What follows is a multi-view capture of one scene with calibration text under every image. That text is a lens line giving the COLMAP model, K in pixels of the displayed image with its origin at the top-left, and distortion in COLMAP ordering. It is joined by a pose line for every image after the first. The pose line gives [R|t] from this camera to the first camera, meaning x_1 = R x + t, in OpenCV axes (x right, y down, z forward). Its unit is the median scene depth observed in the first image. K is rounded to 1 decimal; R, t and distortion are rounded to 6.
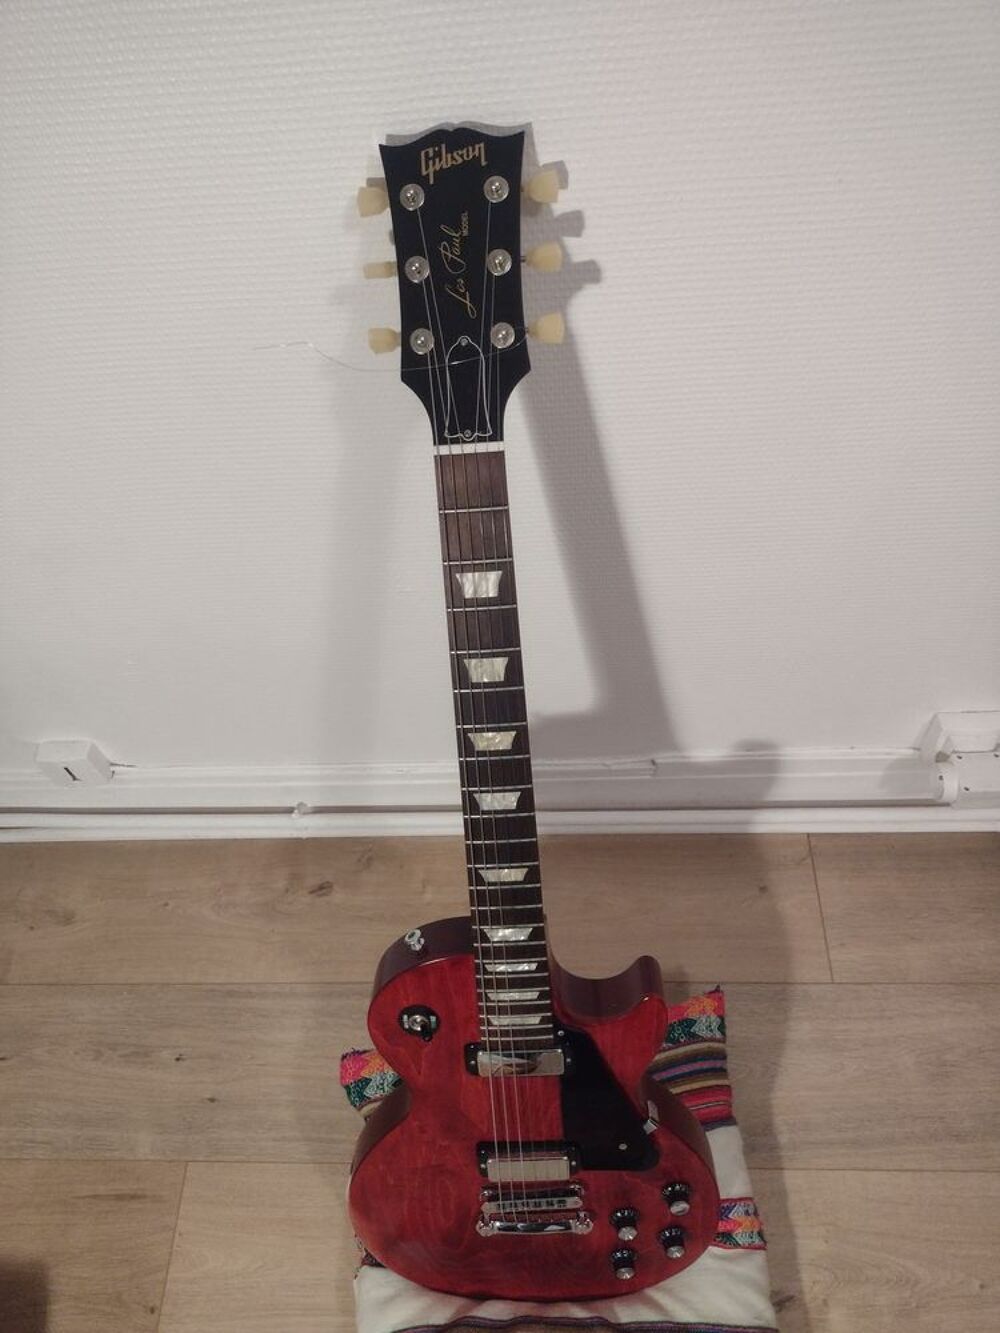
lens RADIAL K [[1007.6, 0, 500.0], [0, 1007.6, 666.5], [0, 0, 1]] dist [-0.005868, -0.007941]
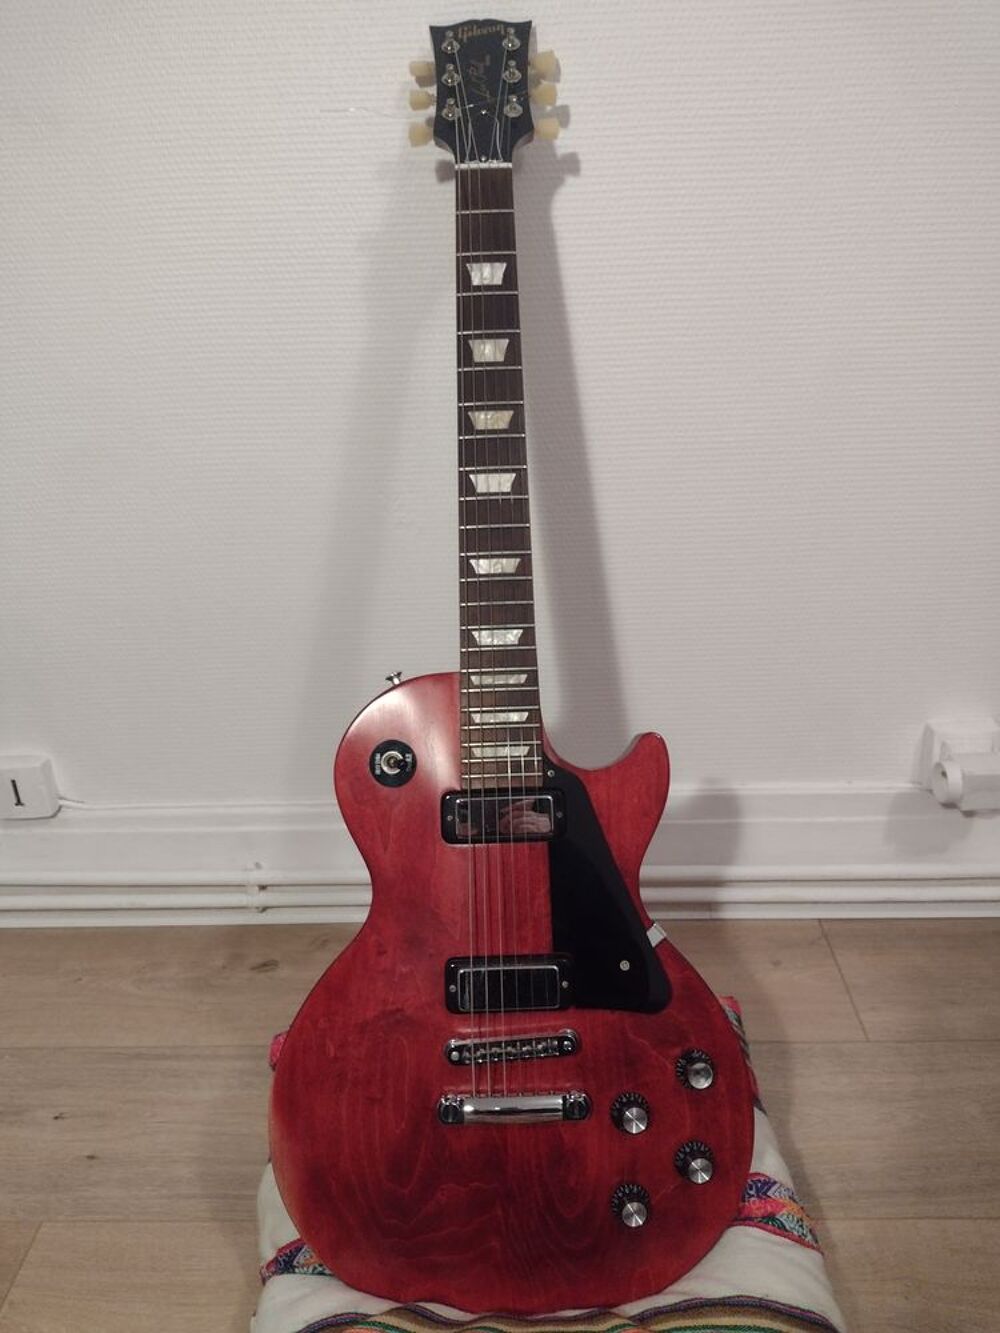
lens RADIAL K [[1047.7, 0, 500.0], [0, 1047.7, 666.5], [0, 0, 1]] dist [0.001315, -0.001670]
pose [[0.998911, 0.043814, 0.016020, -0.002461], [-0.028991, 0.852067, -0.522629, 0.530150], [-0.036549, 0.521595, 0.852410, 0.108781]]
